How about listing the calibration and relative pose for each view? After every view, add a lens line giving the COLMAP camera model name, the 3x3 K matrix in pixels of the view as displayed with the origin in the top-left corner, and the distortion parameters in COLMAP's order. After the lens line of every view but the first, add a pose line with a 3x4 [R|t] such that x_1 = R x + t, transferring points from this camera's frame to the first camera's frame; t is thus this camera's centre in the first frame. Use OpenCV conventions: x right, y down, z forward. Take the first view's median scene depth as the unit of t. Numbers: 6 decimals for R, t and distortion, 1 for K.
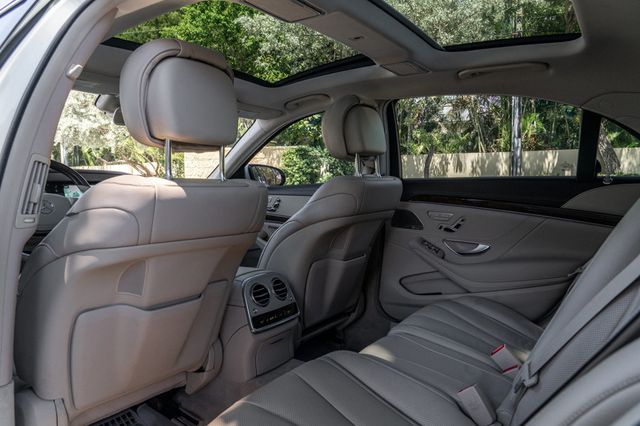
lens RADIAL K [[453.6, 0, 320.0], [0, 453.6, 213.0], [0, 0, 1]] dist [-0.027958, -0.000916]
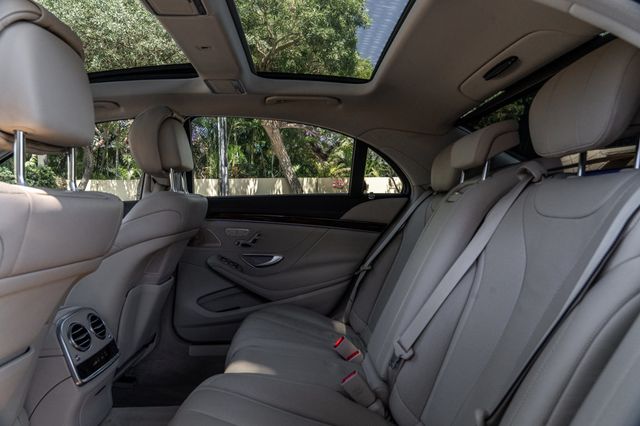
lens RADIAL K [[437.8, 0, 320.0], [0, 437.8, 213.0], [0, 0, 1]] dist [-0.000693, -0.001005]
pose [[0.798398, -0.023368, 0.601676, -0.192725], [0.057556, 0.997633, -0.037627, 0.011214], [-0.599373, 0.064671, 0.797853, 0.080271]]
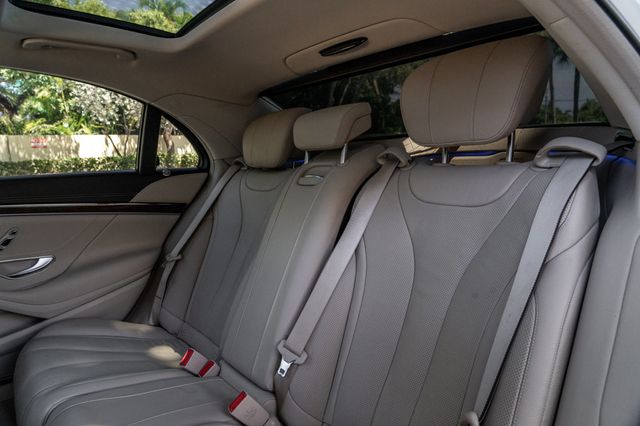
lens RADIAL K [[437.8, 0, 320.0], [0, 437.8, 213.0], [0, 0, 1]] dist [-0.000693, -0.001005]
pose [[0.295923, -0.136764, 0.945370, -0.228694], [0.104866, 0.988366, 0.110159, -0.045416], [-0.949438, 0.066539, 0.306822, 0.273716]]
